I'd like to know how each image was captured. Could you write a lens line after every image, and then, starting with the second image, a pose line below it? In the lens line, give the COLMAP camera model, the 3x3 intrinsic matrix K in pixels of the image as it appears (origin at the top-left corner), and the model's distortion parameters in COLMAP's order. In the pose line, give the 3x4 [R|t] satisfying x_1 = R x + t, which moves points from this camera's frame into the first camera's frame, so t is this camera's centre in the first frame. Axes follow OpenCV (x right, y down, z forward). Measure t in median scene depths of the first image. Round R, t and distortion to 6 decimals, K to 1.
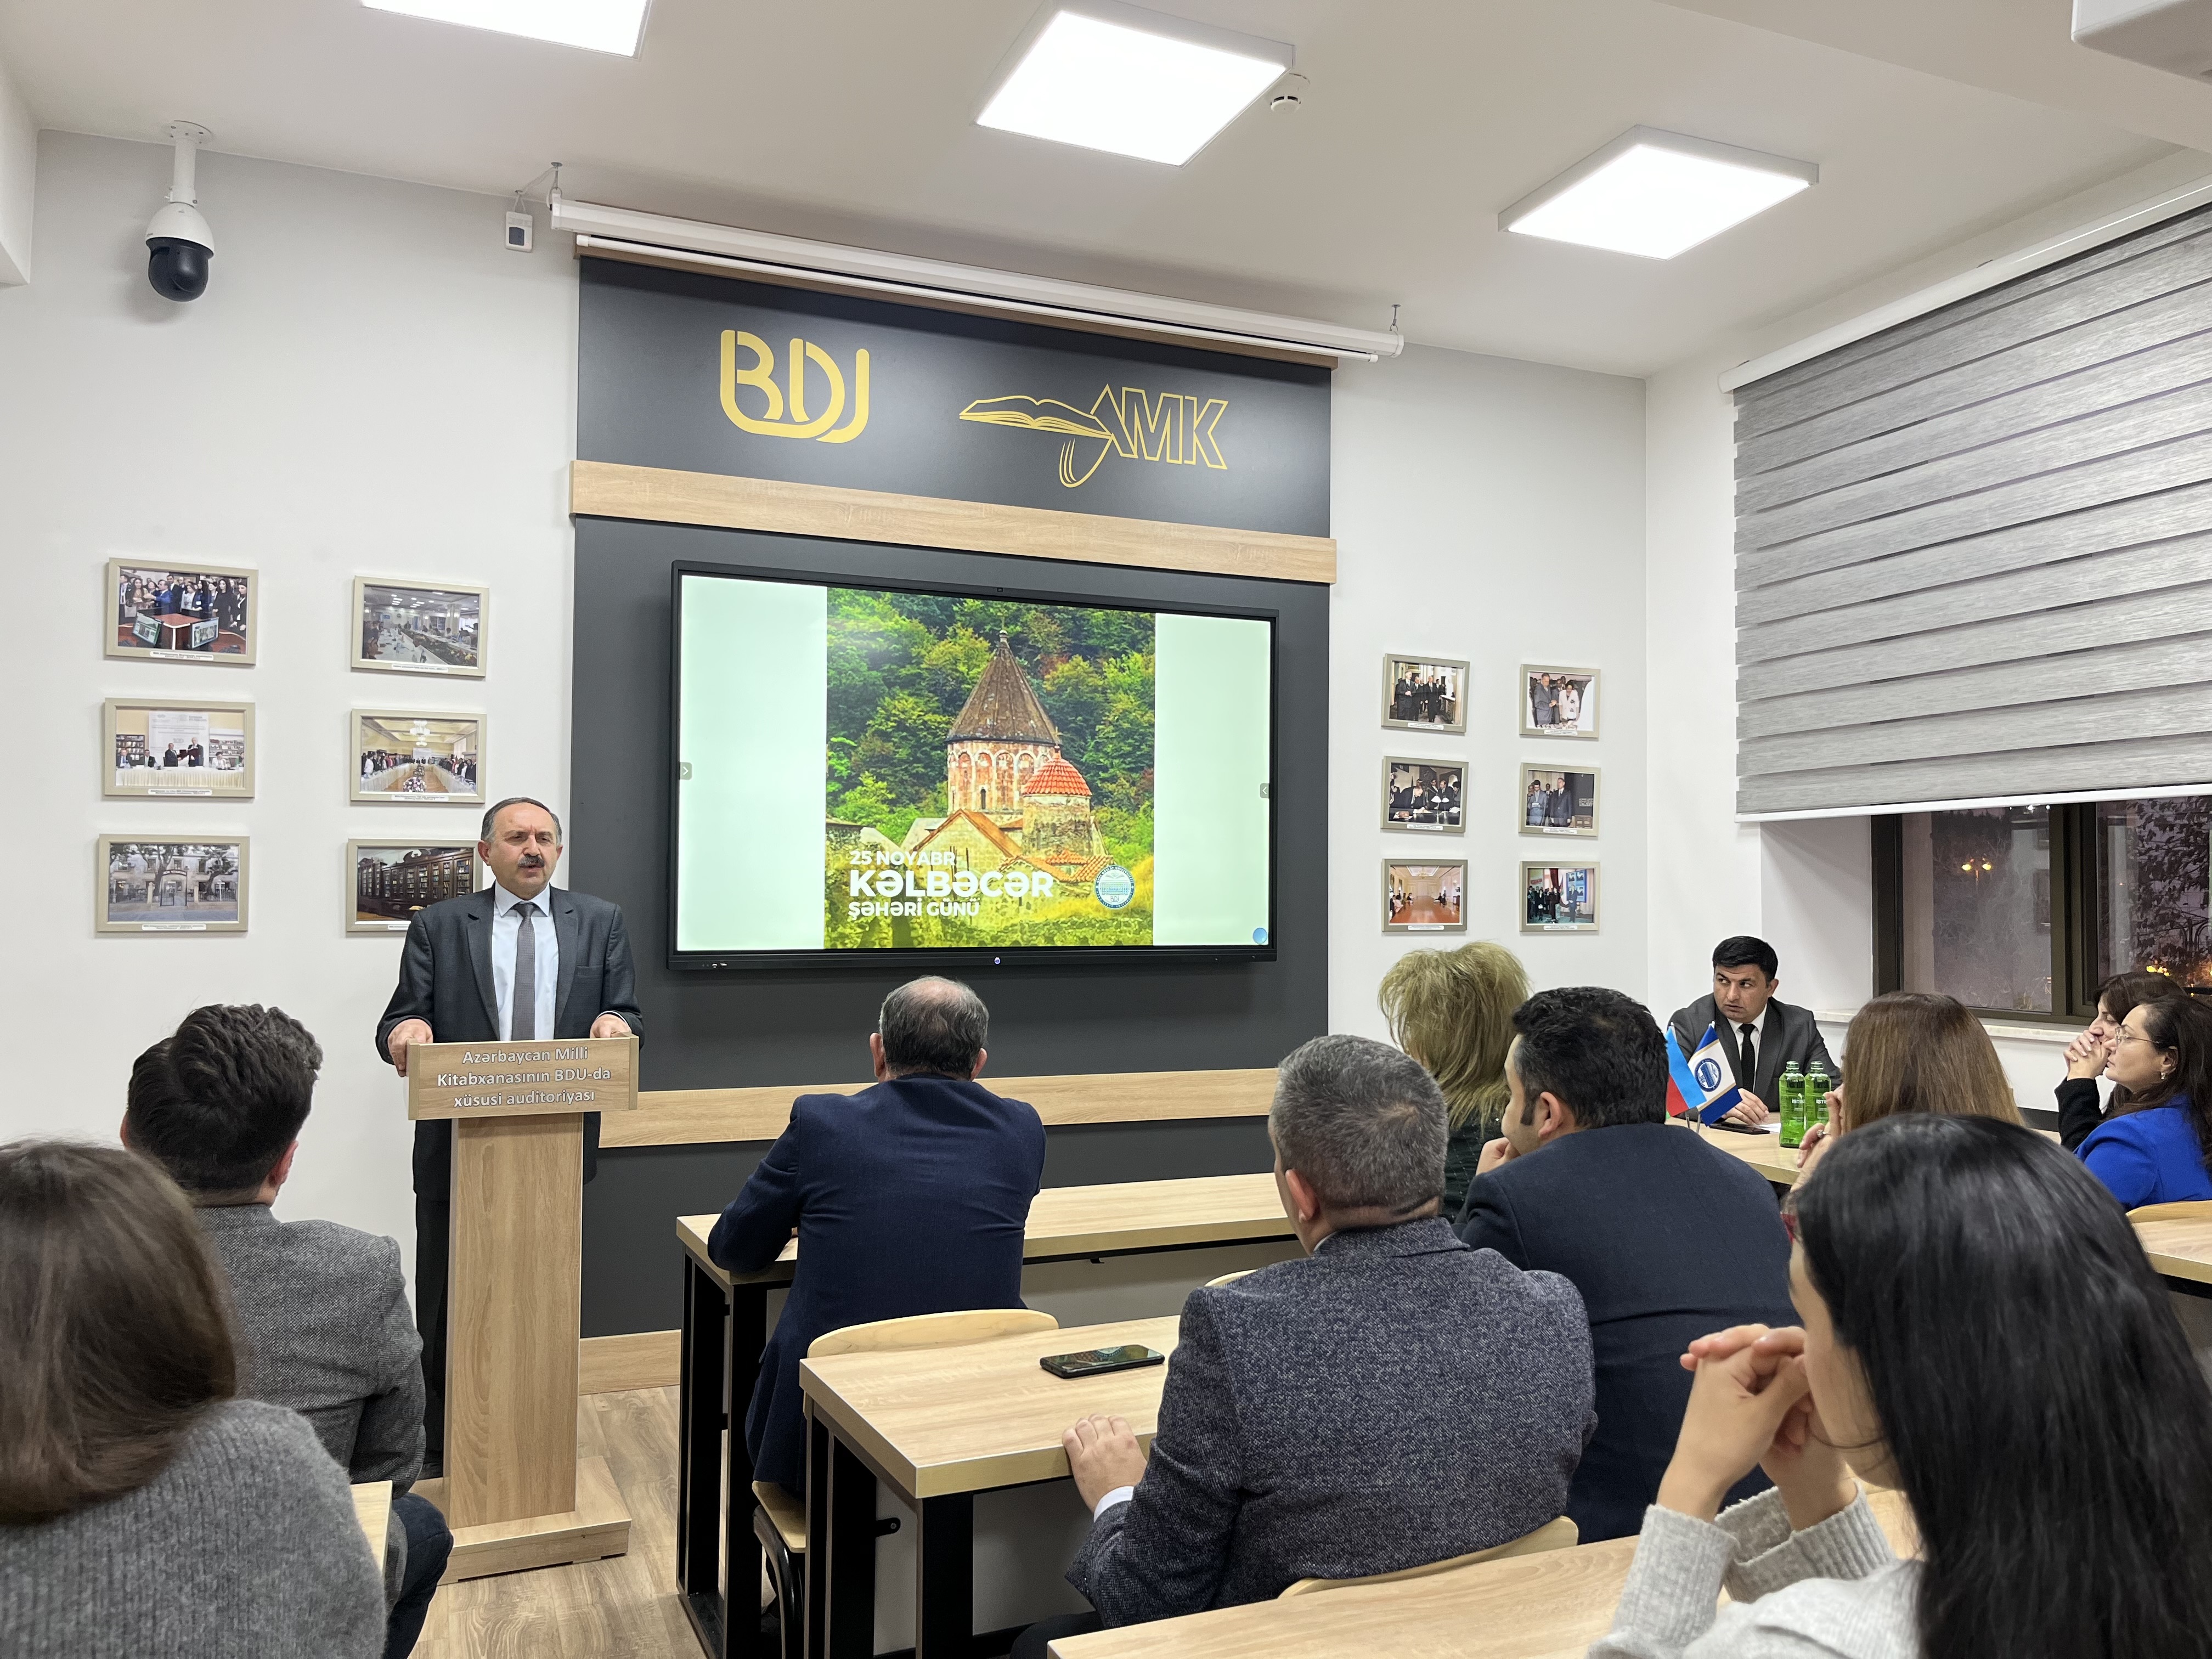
lens RADIAL K [[1677.6, 0, 1115.5], [0, 1677.6, 847.5], [0, 0, 1]] dist [0.072812, -0.091017]
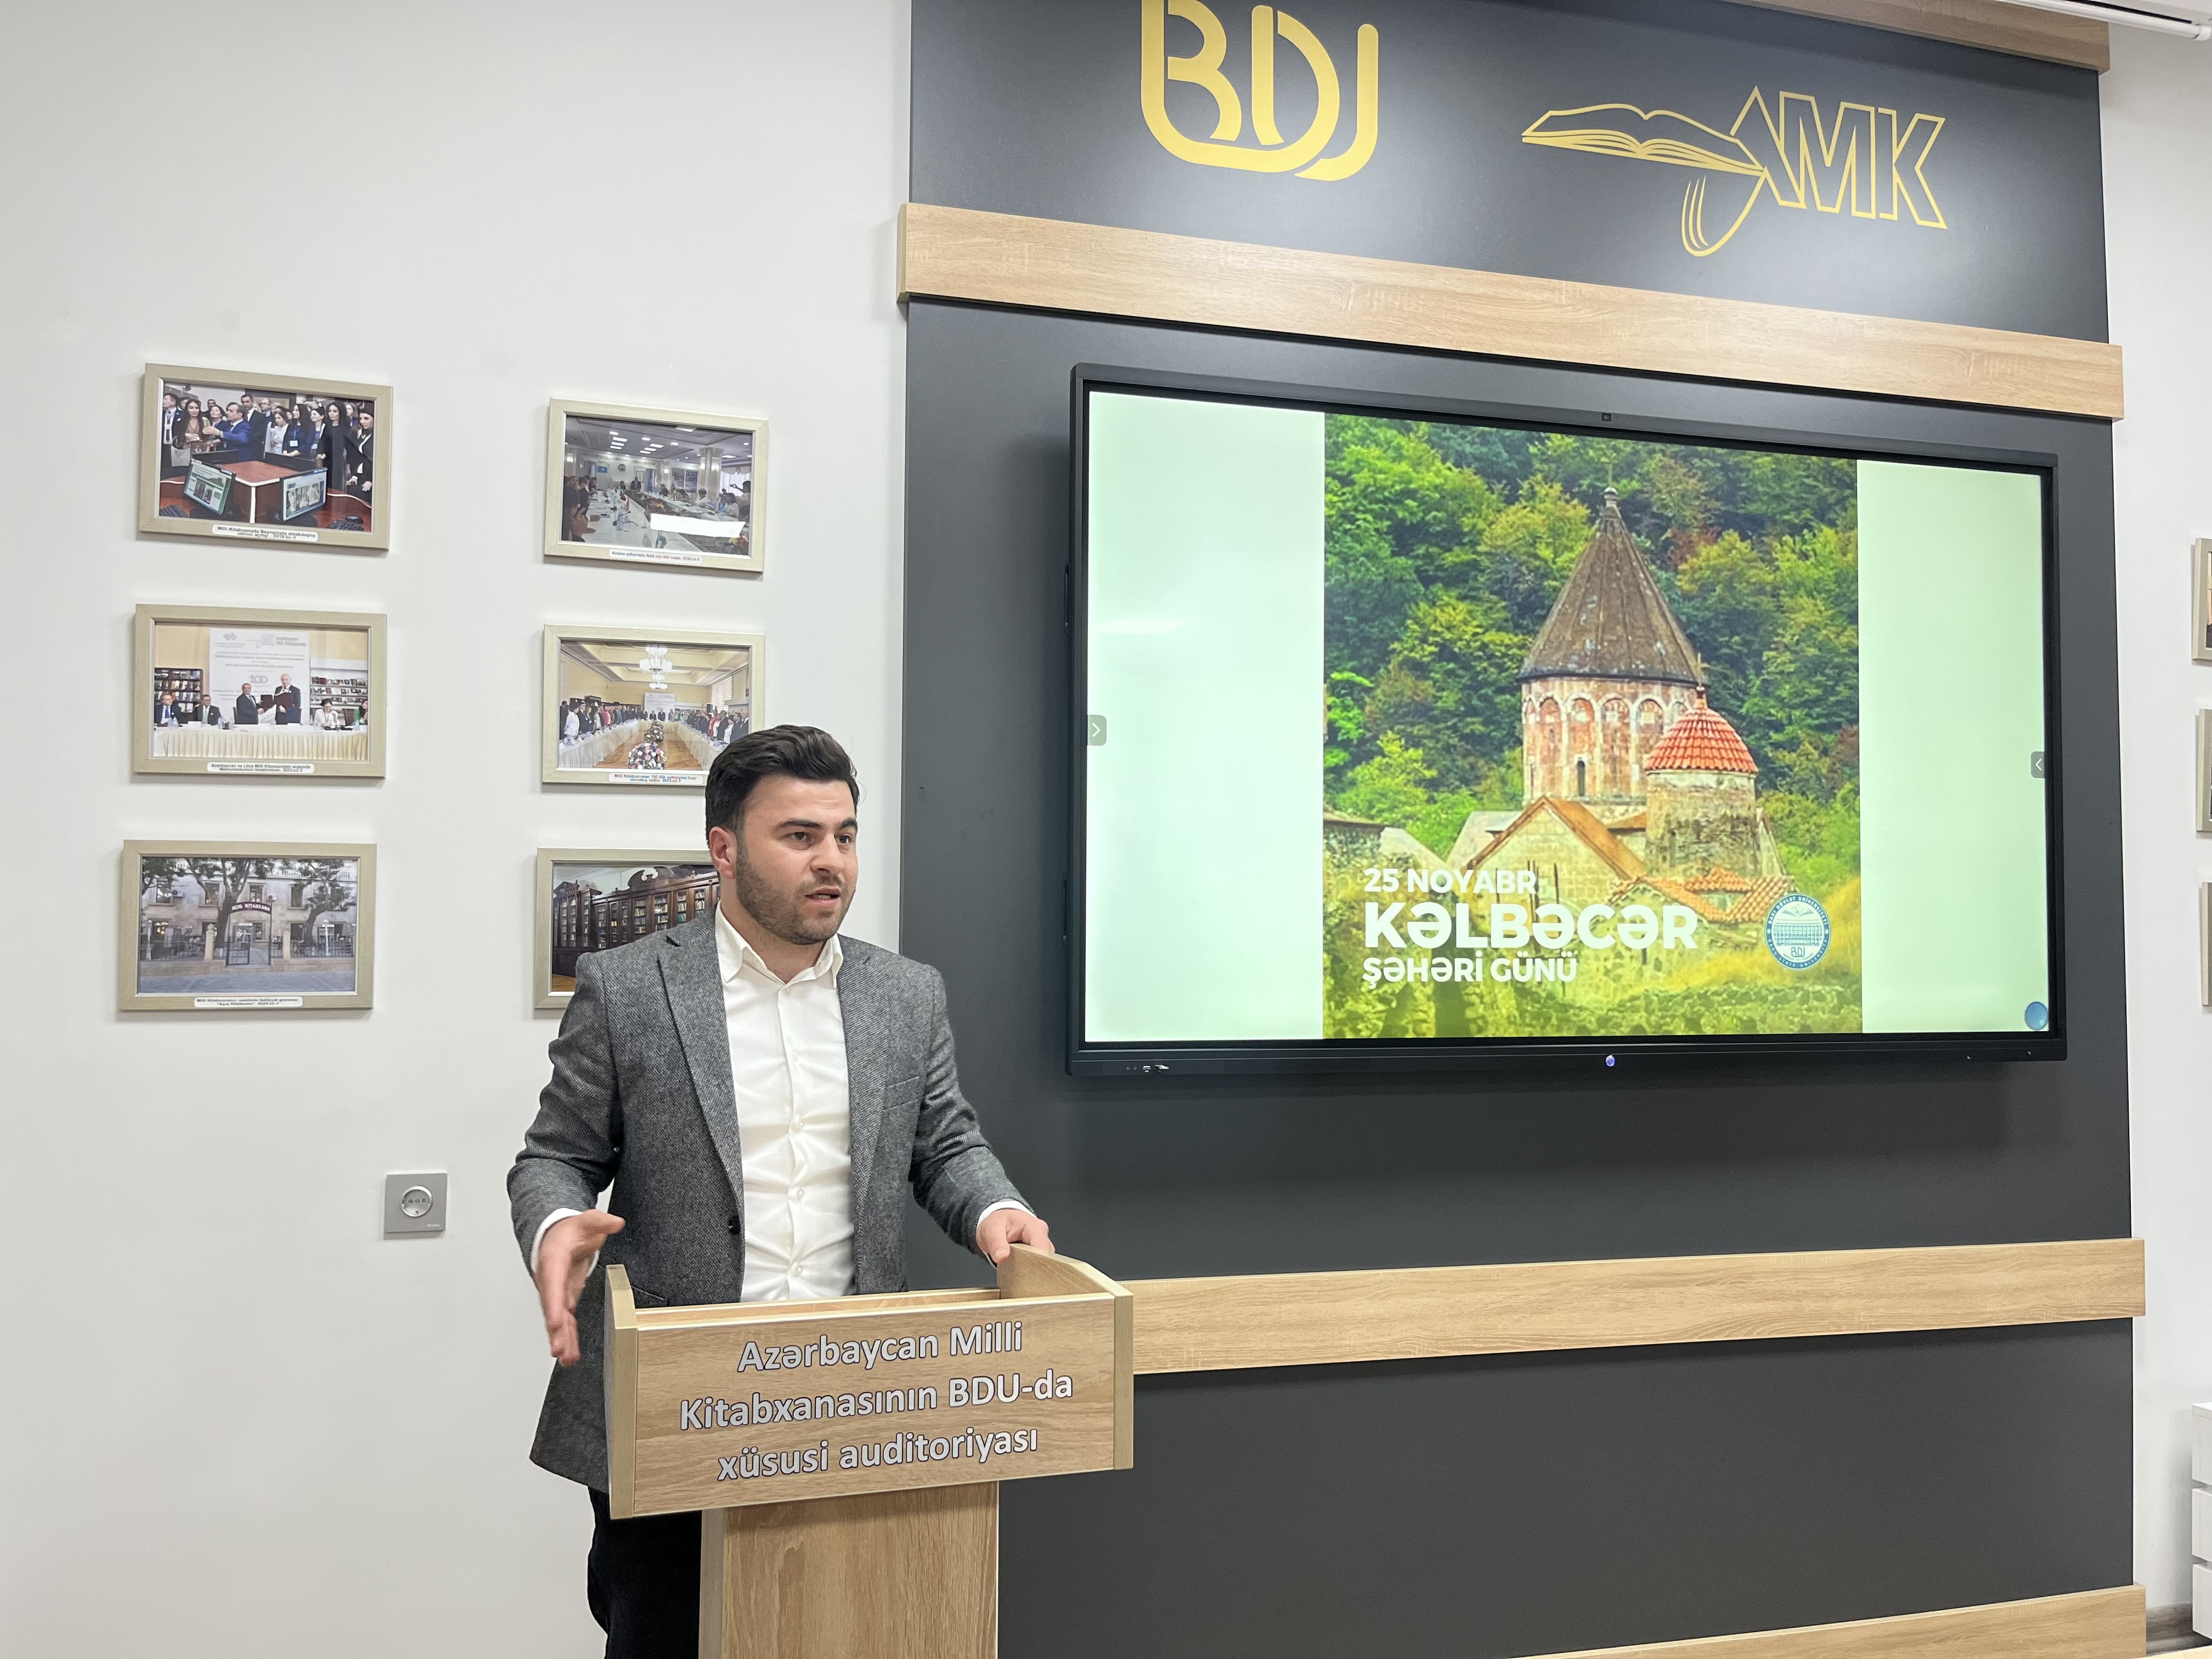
lens RADIAL K [[1691.6, 0, 1109.5], [0, 1691.6, 853.1], [0, 0, 1]] dist [0.033021, -0.030876]
pose [[0.990339, -0.006800, -0.138499, -0.161460], [0.003941, 0.999774, -0.020901, 0.008403], [0.138609, 0.020153, 0.990142, 0.409198]]
